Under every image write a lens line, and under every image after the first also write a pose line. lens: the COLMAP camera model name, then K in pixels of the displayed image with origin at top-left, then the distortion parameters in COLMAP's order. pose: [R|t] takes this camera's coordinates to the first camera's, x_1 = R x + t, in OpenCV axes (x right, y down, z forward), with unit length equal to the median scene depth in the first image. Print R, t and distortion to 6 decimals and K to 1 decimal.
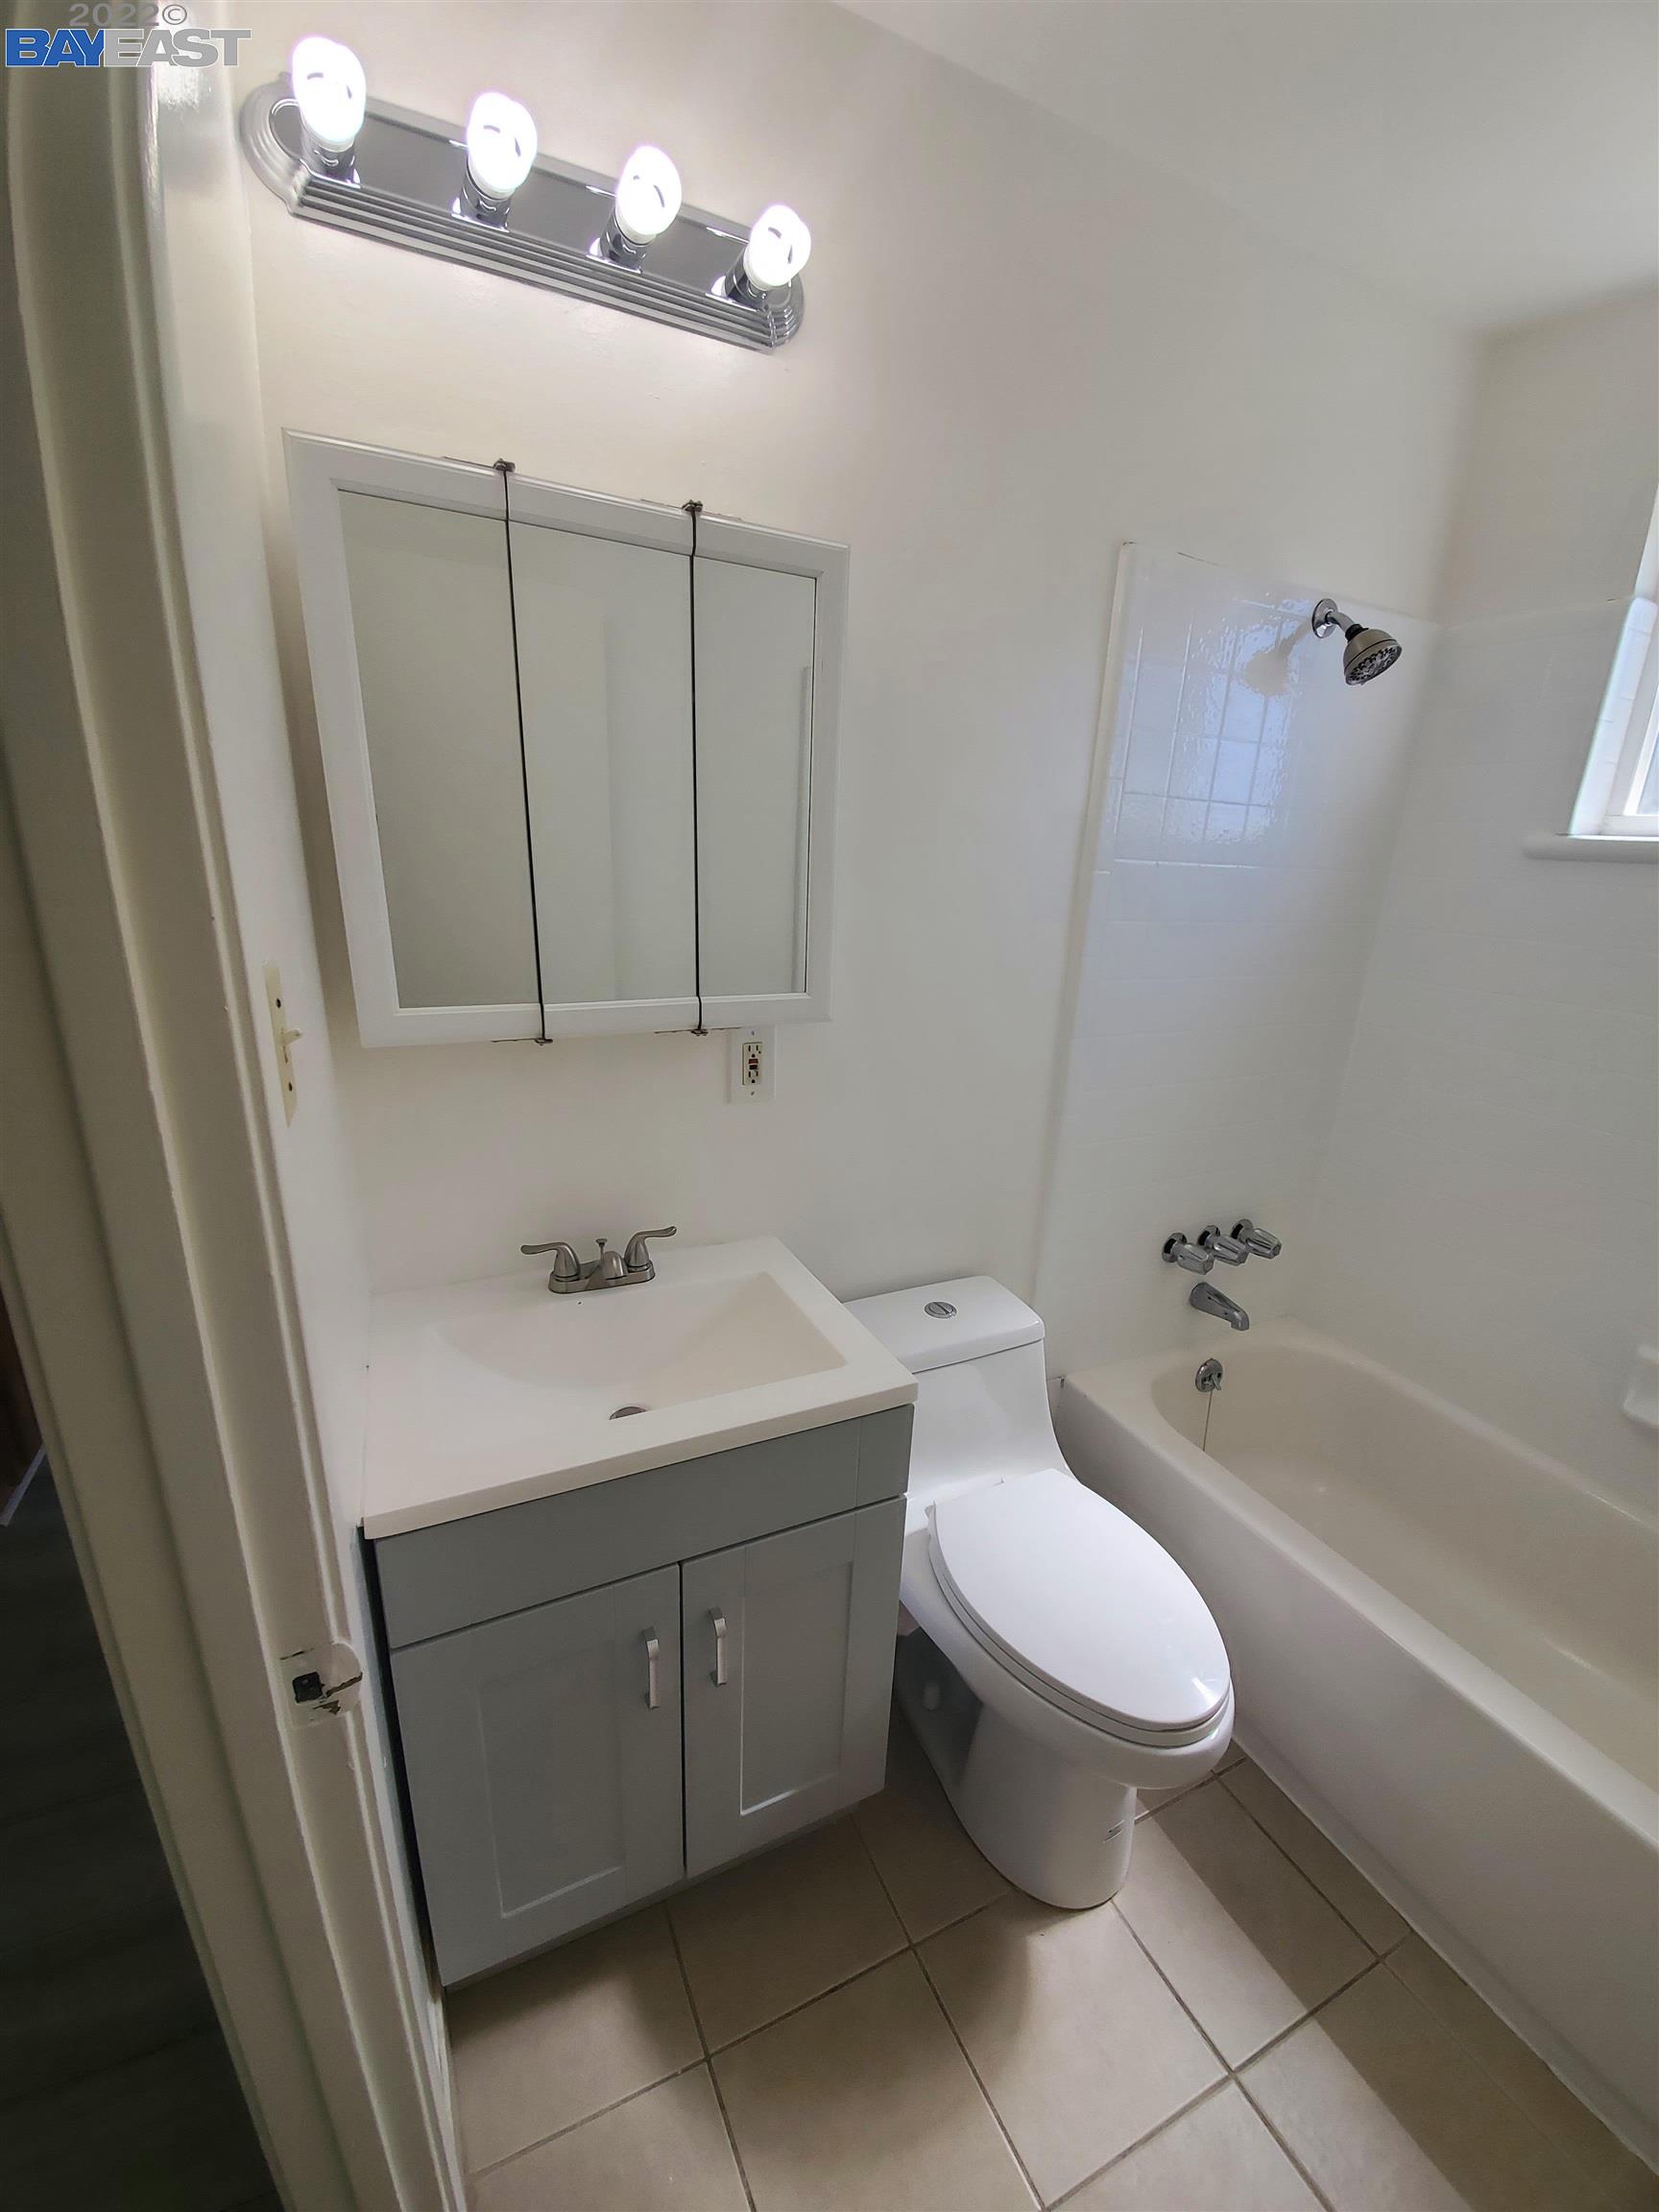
lens RADIAL K [[874.6, 0, 837.6], [0, 874.6, 1139.8], [0, 0, 1]] dist [0.014005, -0.015556]
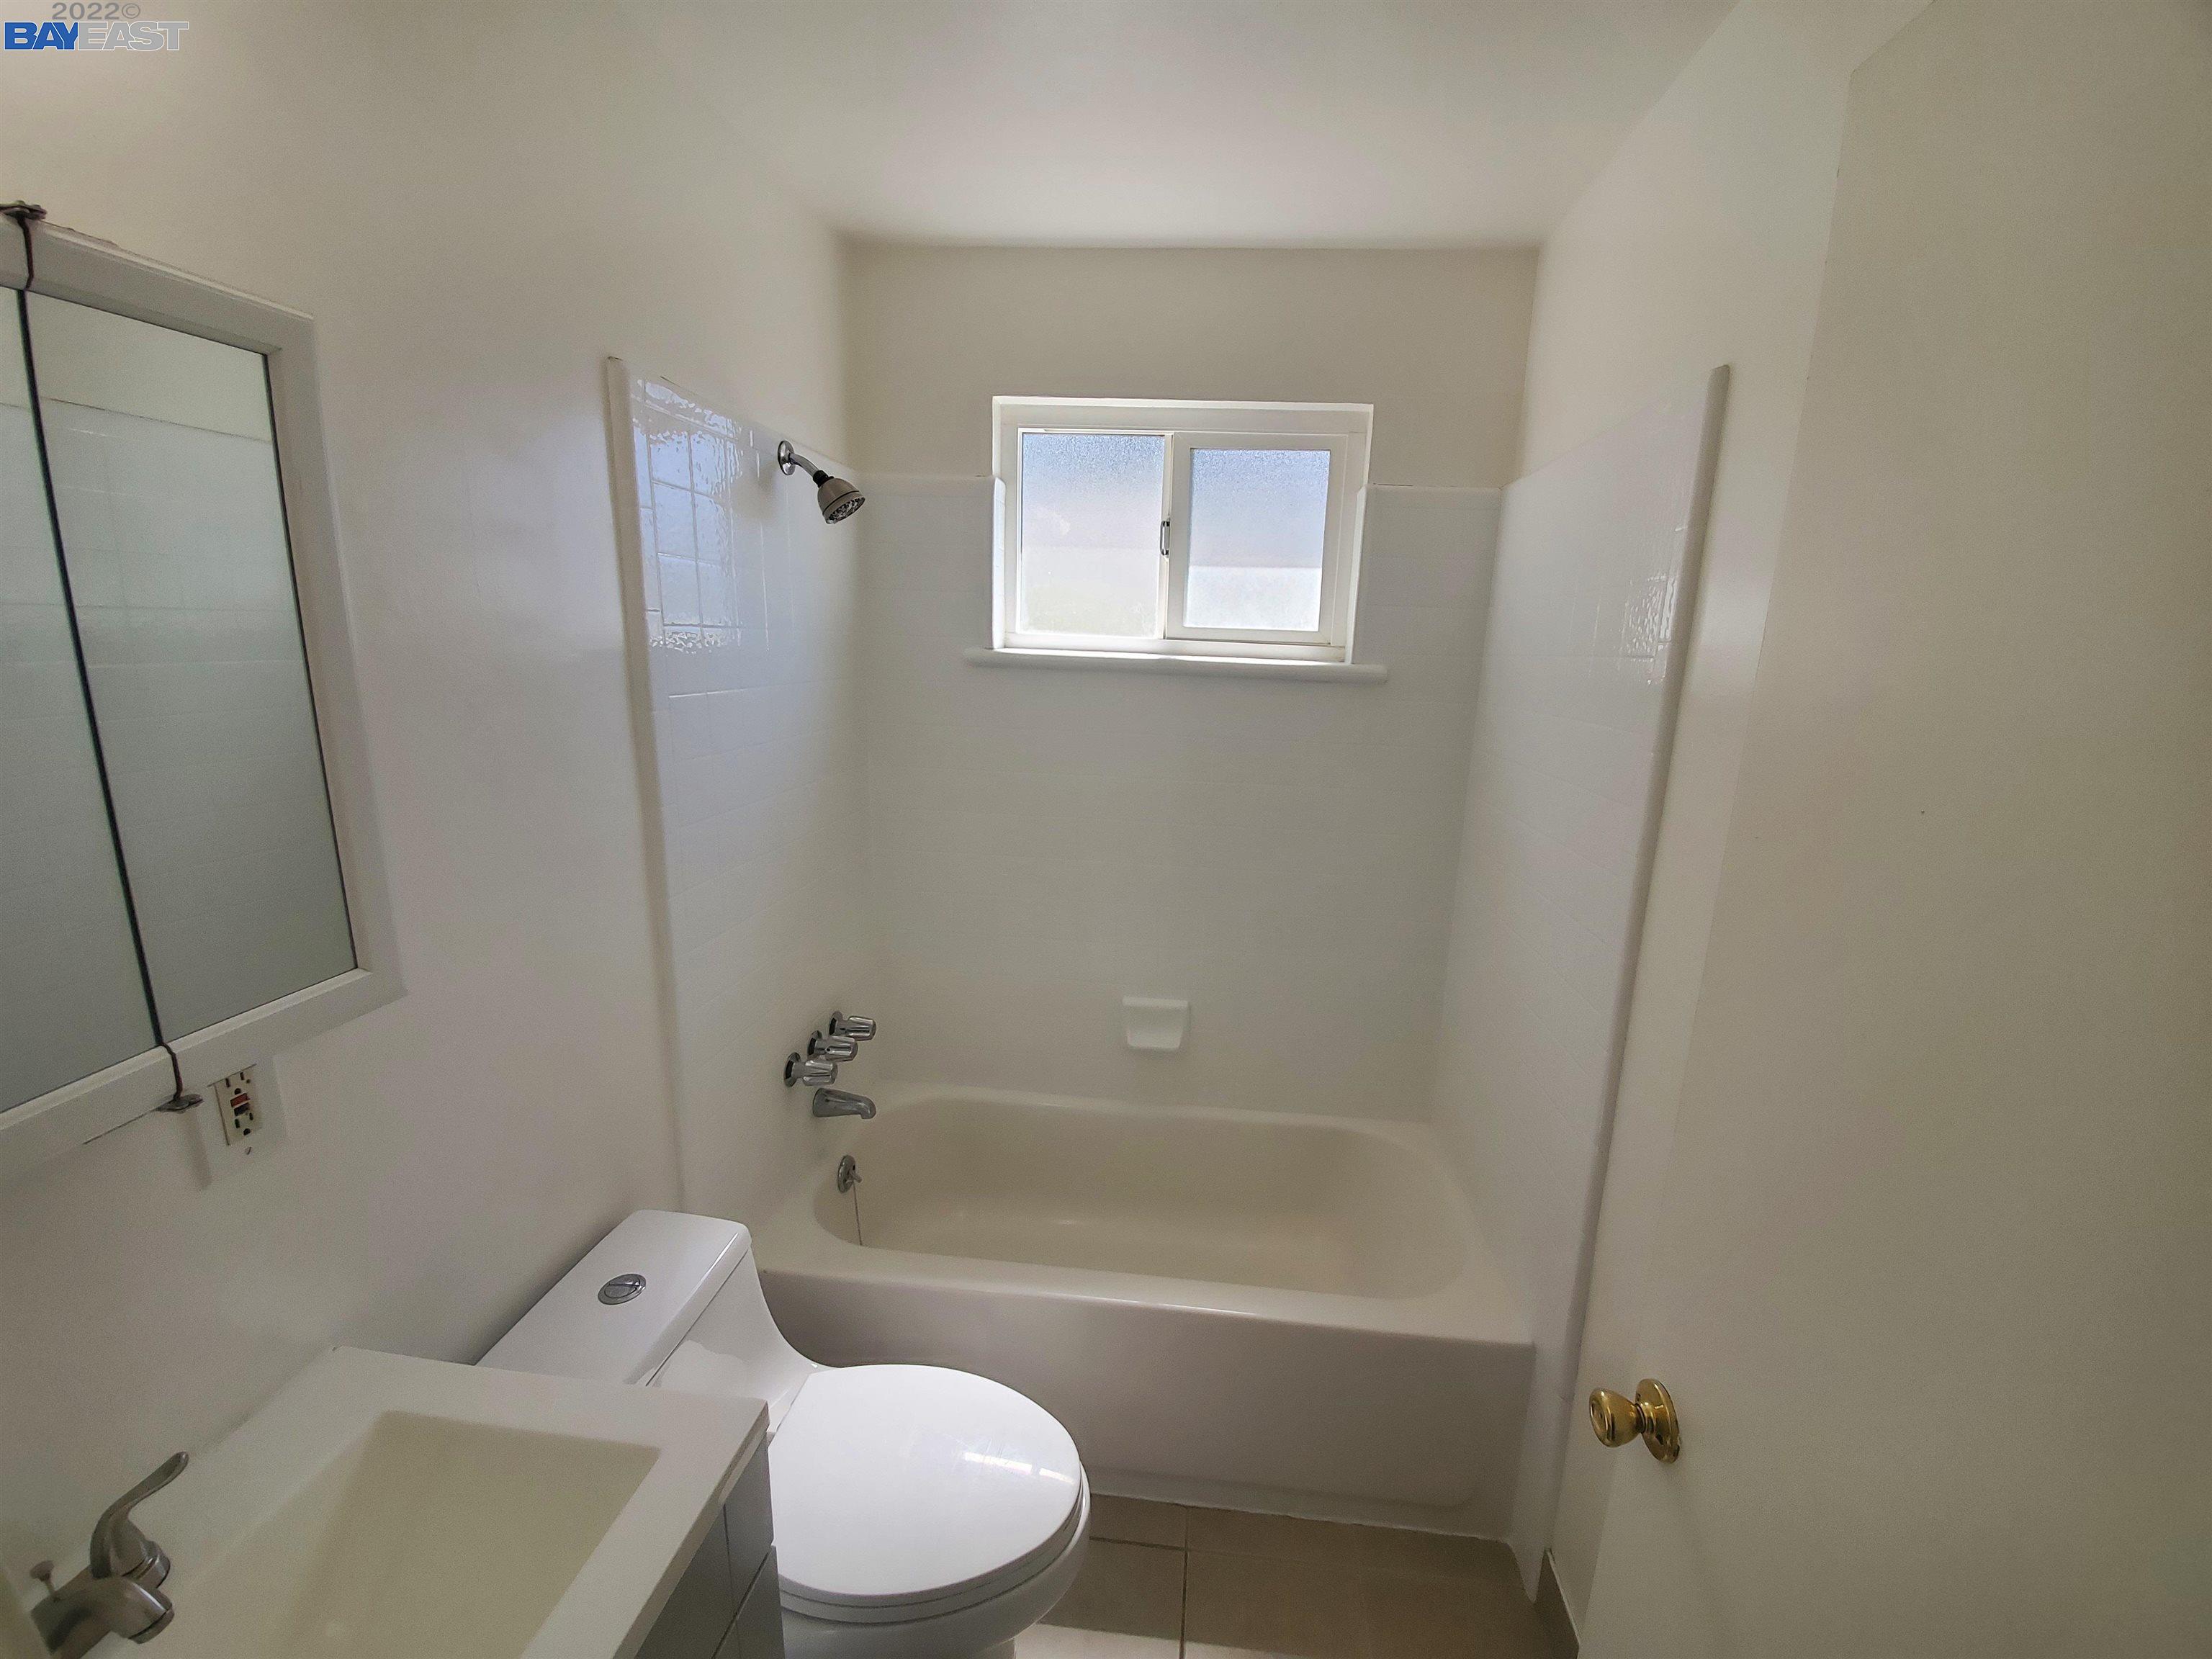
lens RADIAL K [[874.6, 0, 1138.3], [0, 874.6, 824.1], [0, 0, 1]] dist [0.014005, -0.015556]
pose [[0.526743, -0.200778, 0.825972, -0.192967], [0.254174, 0.964449, 0.072346, -0.135807], [-0.811134, 0.171833, 0.559049, 0.135406]]
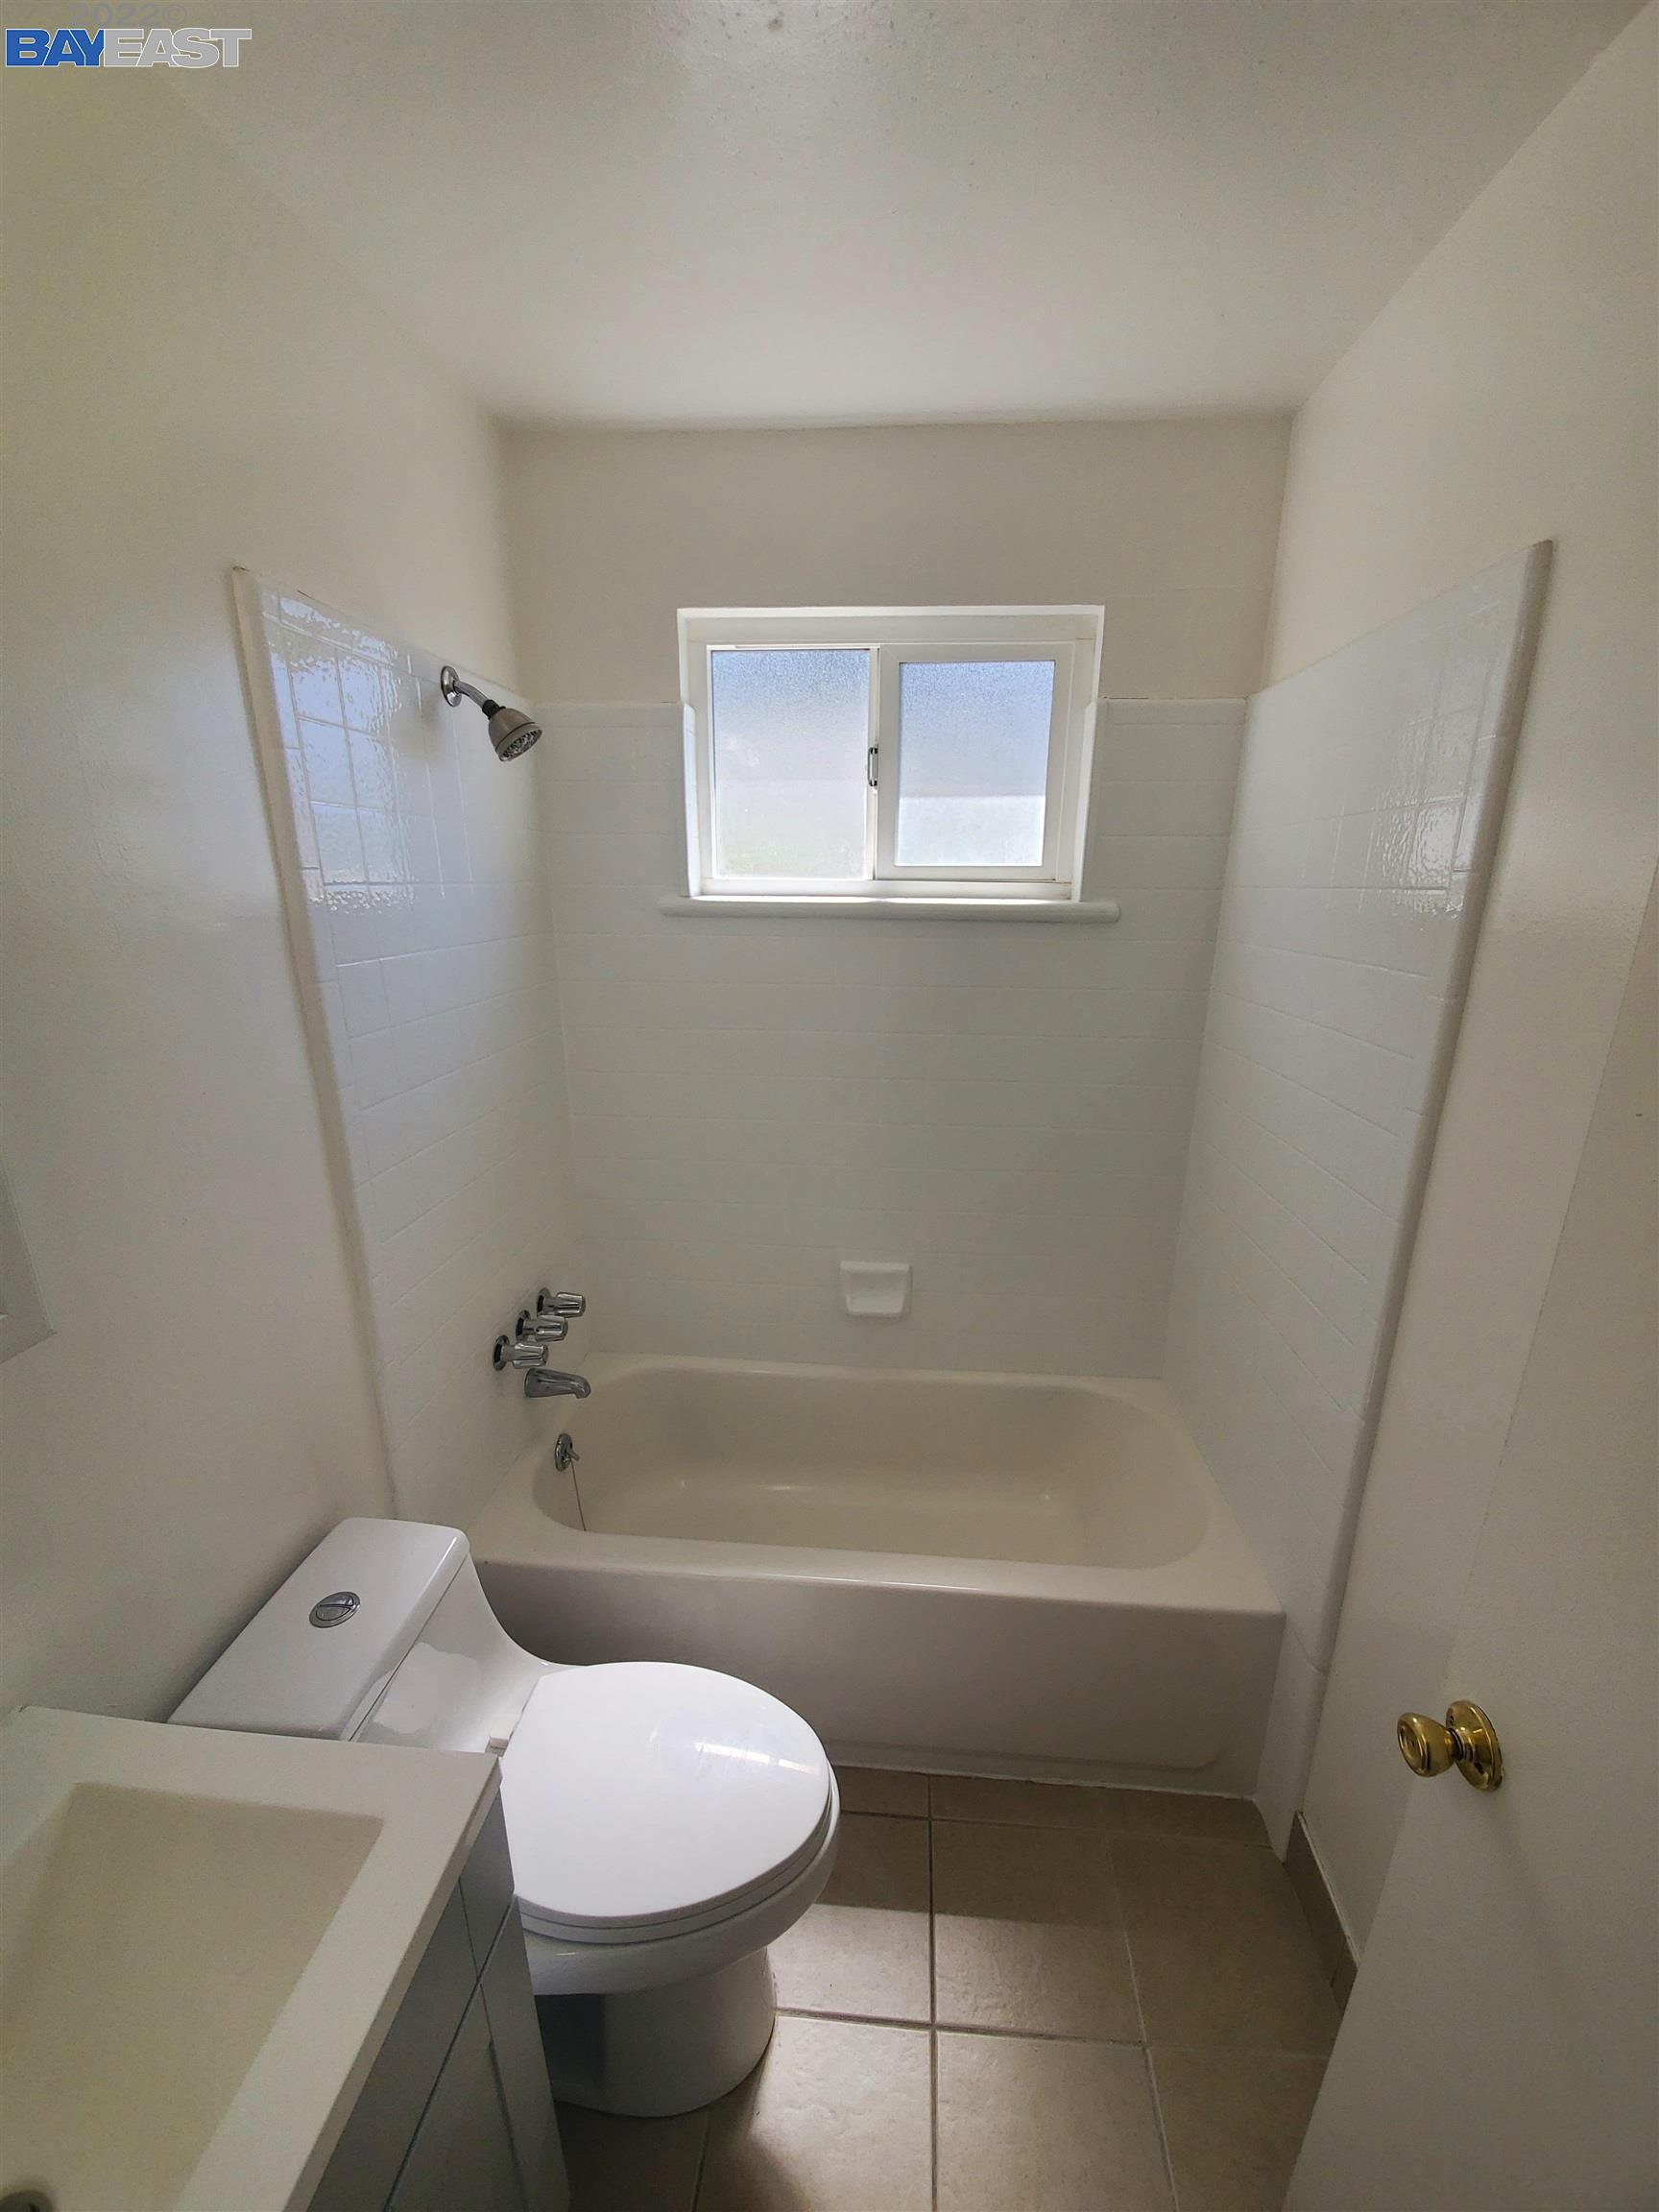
lens RADIAL K [[874.6, 0, 837.6], [0, 874.6, 1139.8], [0, 0, 1]] dist [0.014005, -0.015556]
pose [[0.514334, -0.287167, 0.808081, -0.138986], [0.283614, 0.946208, 0.155736, -0.162431], [-0.809335, 0.149083, 0.568112, 0.198996]]
